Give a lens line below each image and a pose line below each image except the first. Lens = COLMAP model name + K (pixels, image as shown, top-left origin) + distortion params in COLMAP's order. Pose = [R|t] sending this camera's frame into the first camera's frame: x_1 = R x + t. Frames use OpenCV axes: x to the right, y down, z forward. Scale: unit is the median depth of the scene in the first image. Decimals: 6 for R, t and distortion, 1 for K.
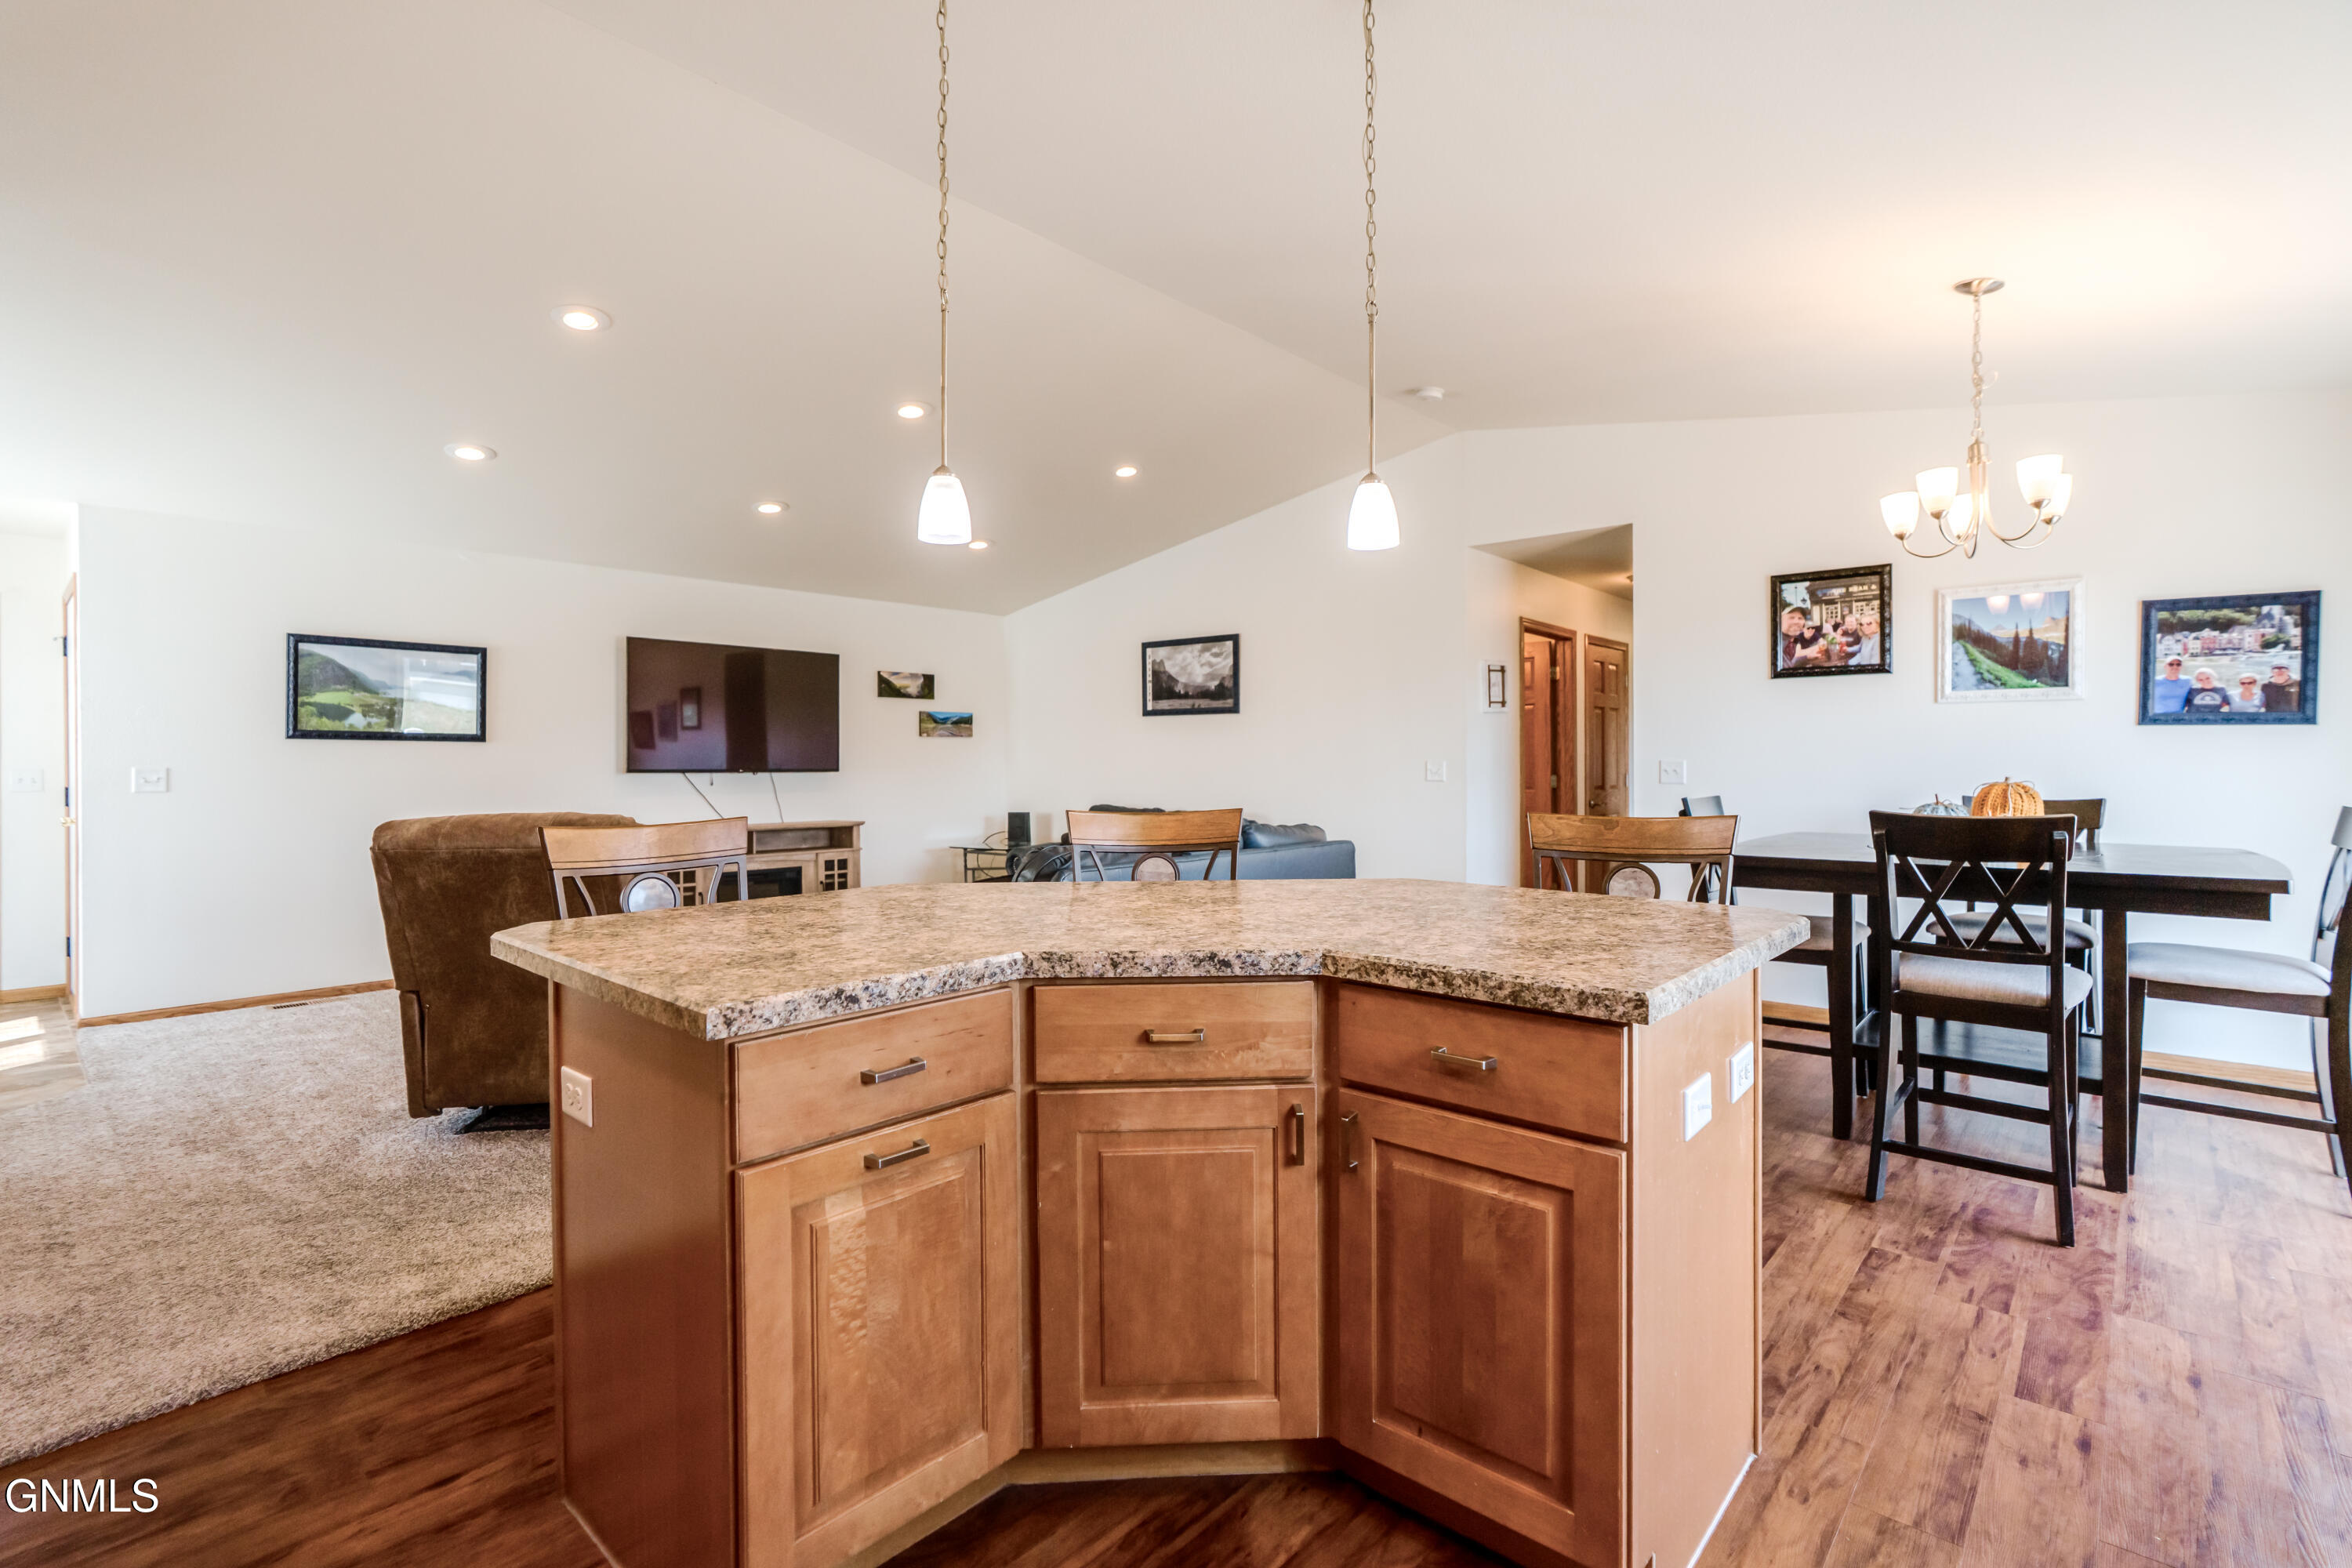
lens RADIAL K [[1087.8, 0, 1175.4], [0, 1087.8, 767.6], [0, 0, 1]] dist [-0.000622, 0.001031]
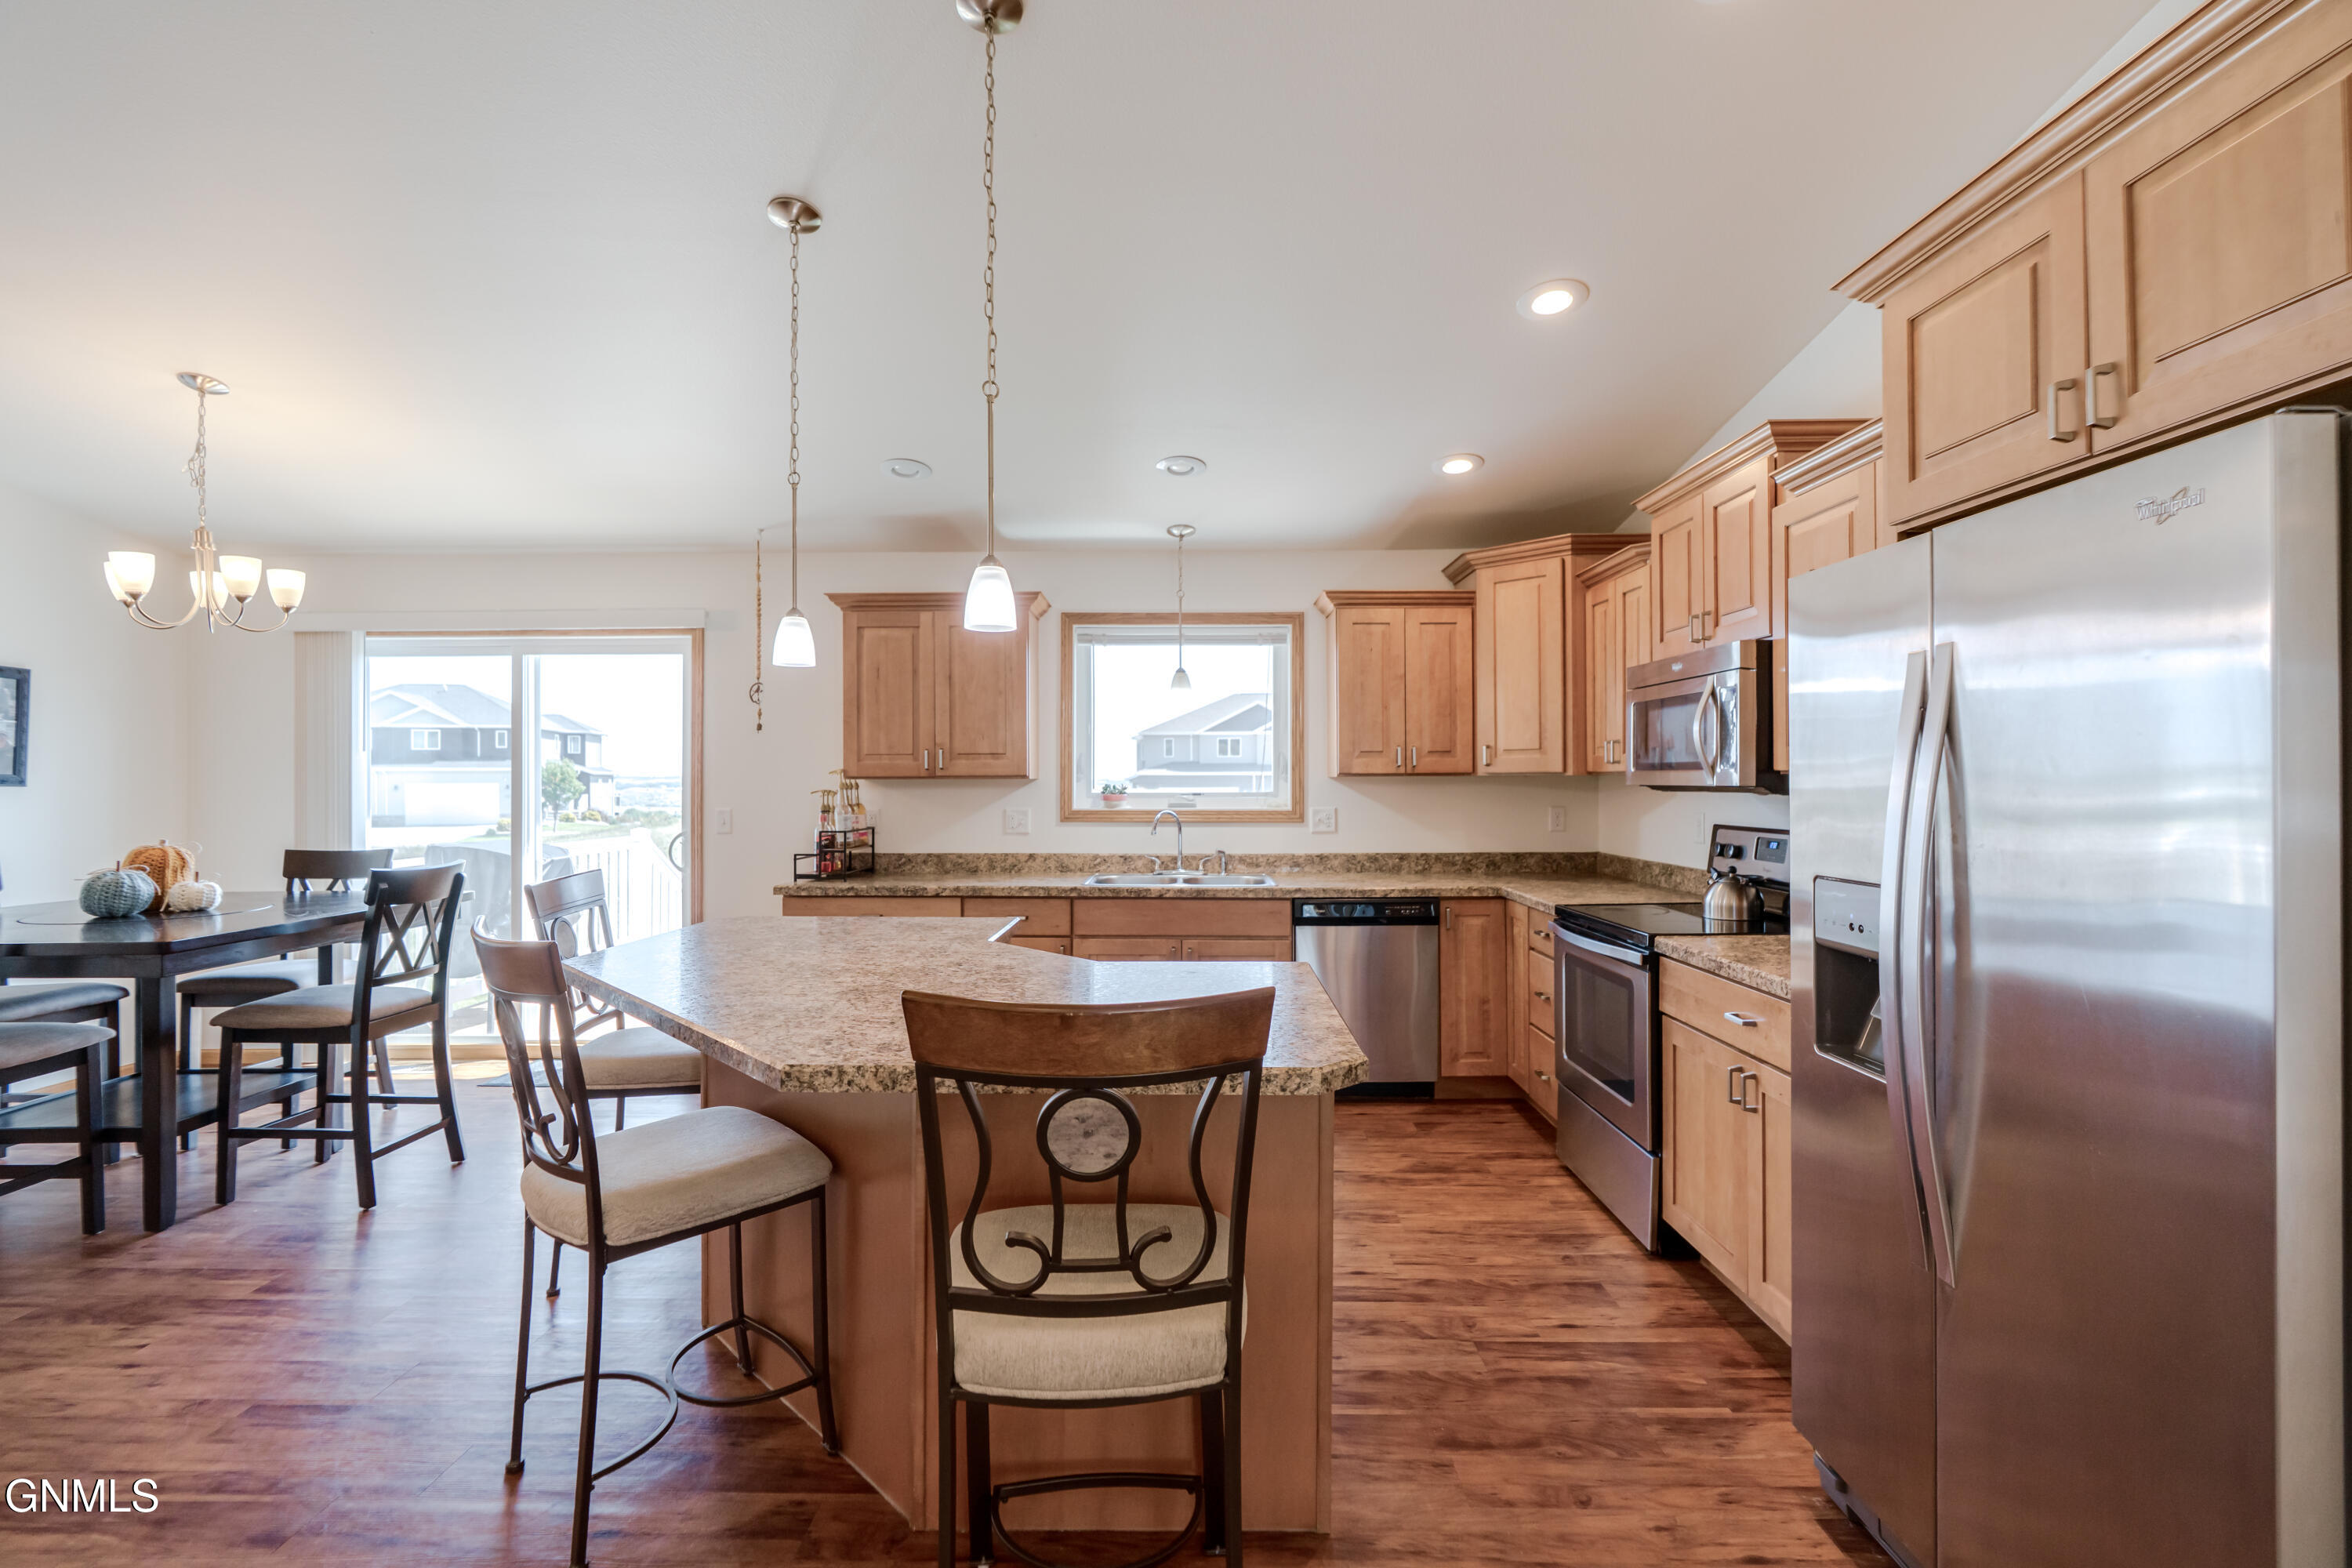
lens RADIAL K [[1057.5, 0, 1174.7], [0, 1057.5, 778.7], [0, 0, 1]] dist [-0.013208, 0.006465]
pose [[-0.667898, 0.006835, 0.744221, -0.430701], [0.009437, 0.999955, -0.000714, -0.026758], [-0.744193, 0.006546, -0.667933, 0.631762]]
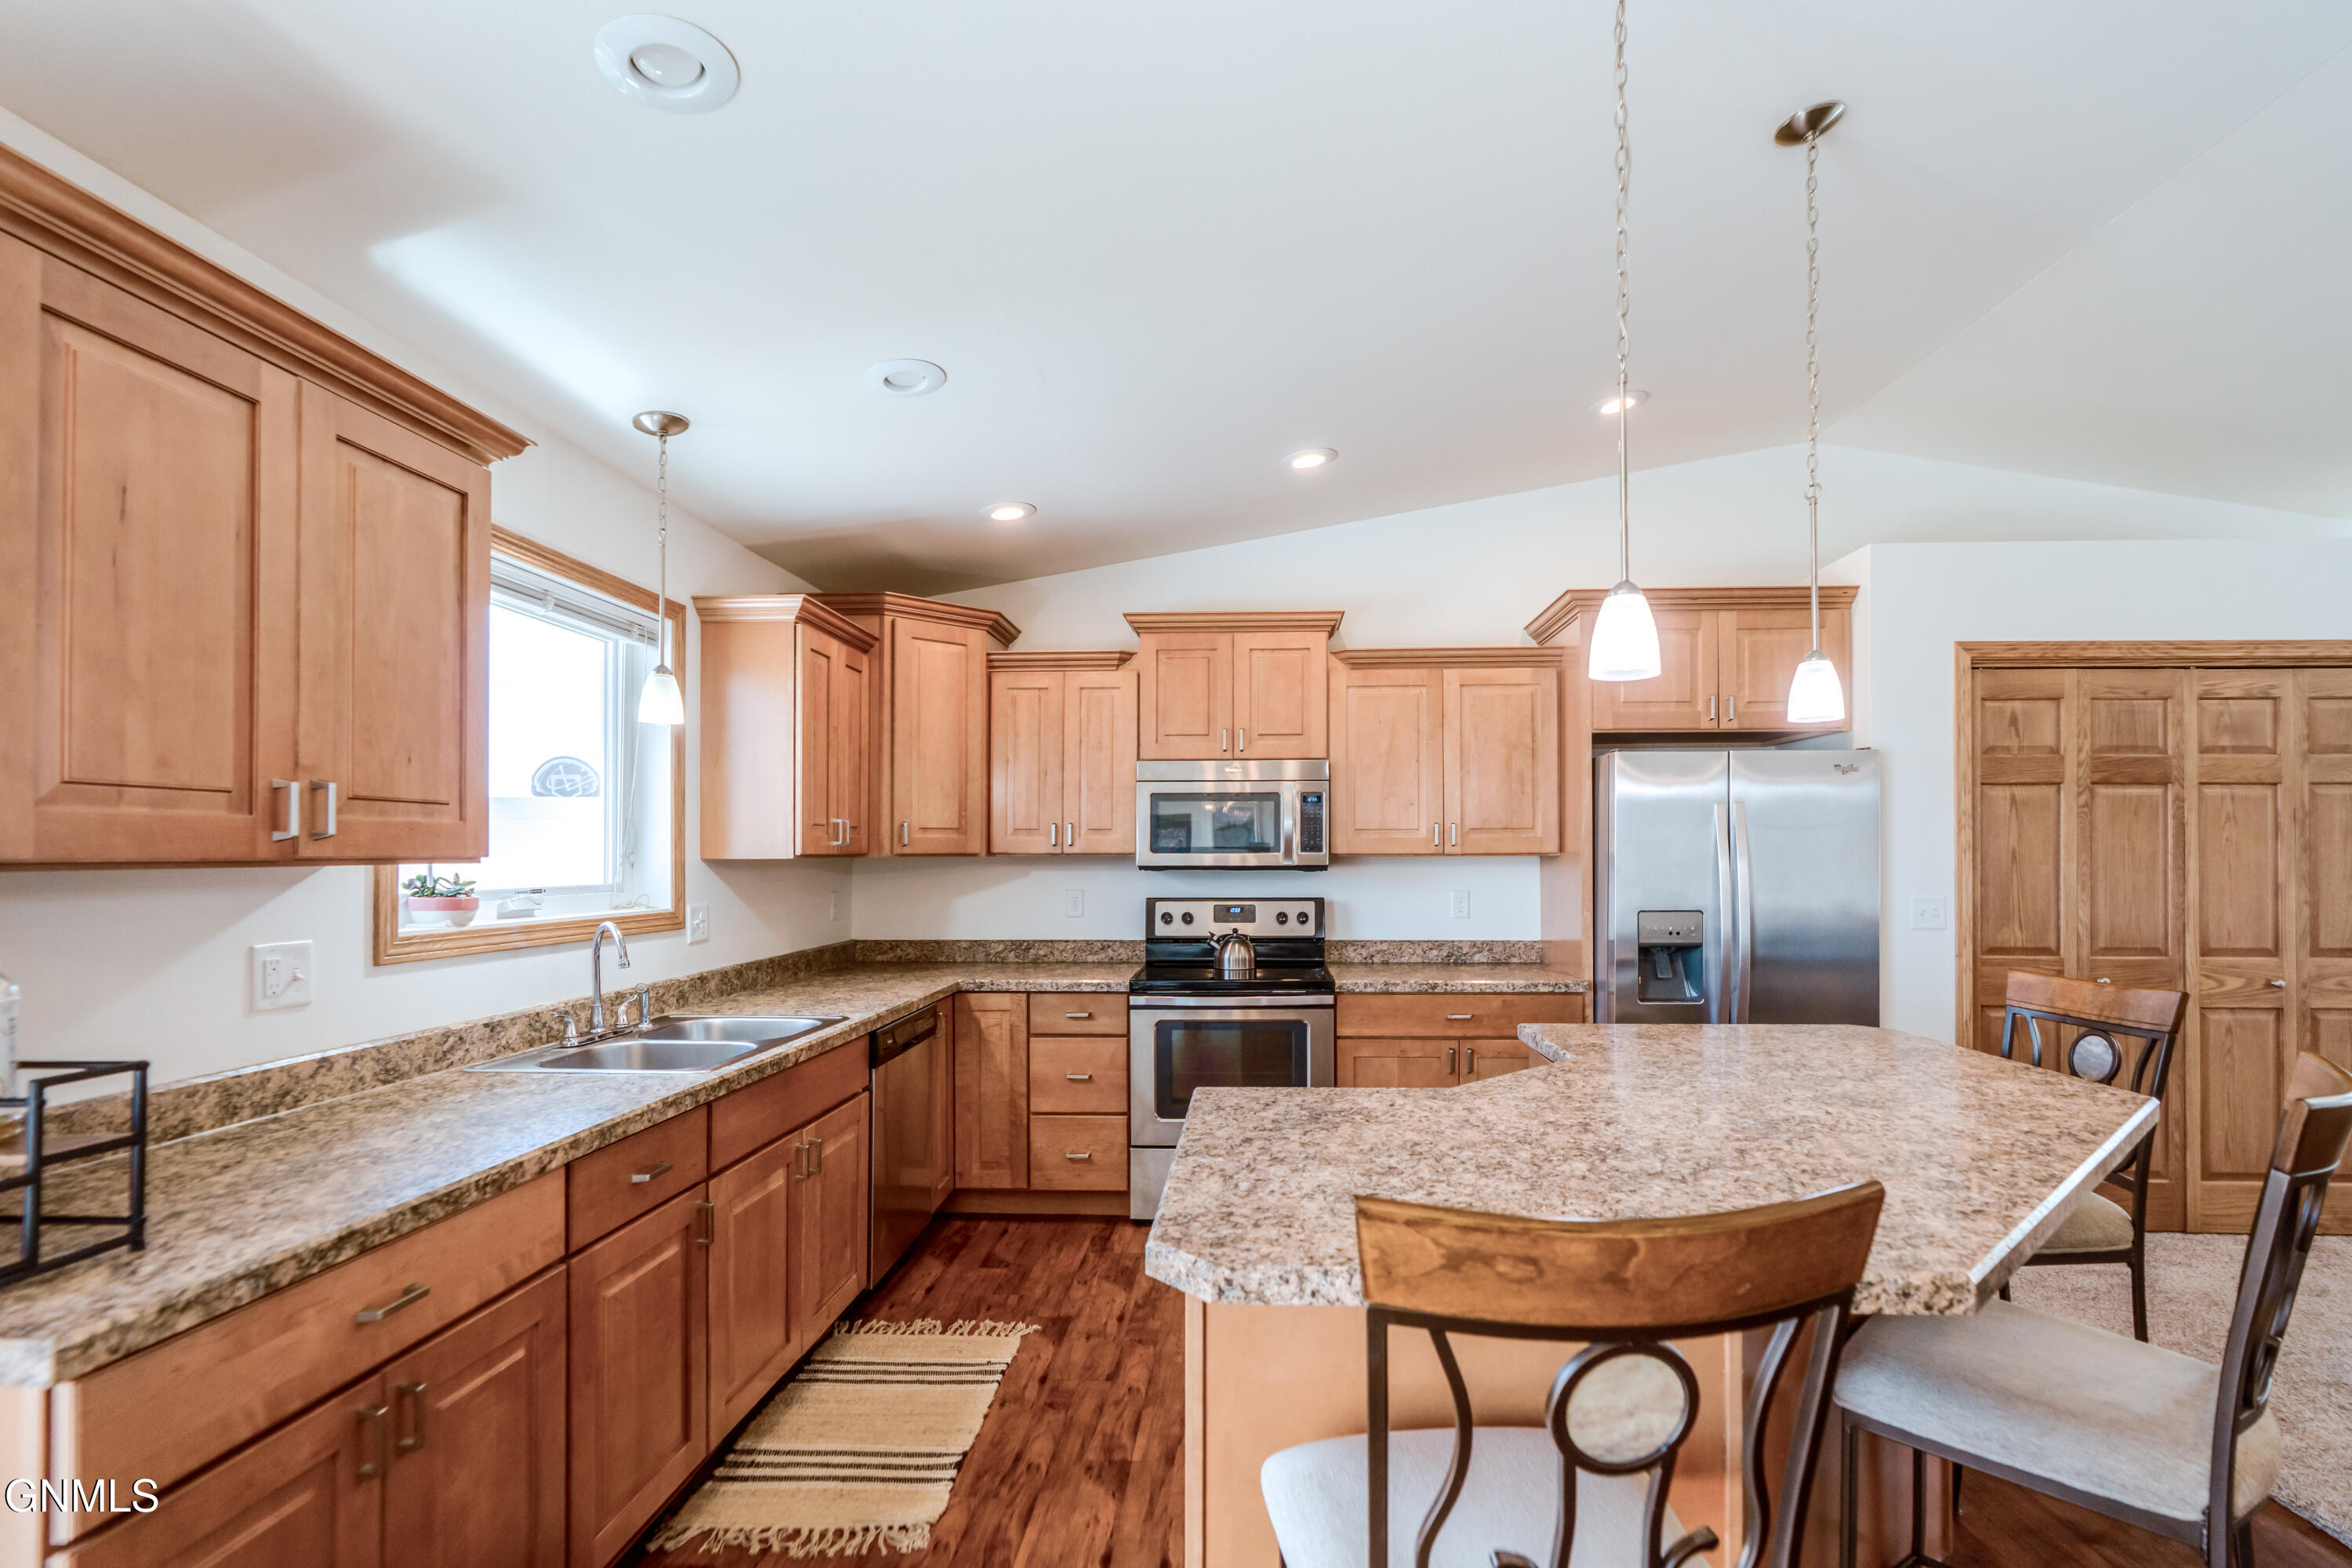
lens RADIAL K [[1077.4, 0, 1242.2], [0, 1077.4, 843.1], [0, 0, 1]] dist [-0.004250, 0.000094]
pose [[-0.764072, -0.000590, -0.645131, 0.354964], [0.002275, 0.999991, -0.003609, -0.034166], [0.645127, -0.004226, -0.764063, 0.600605]]
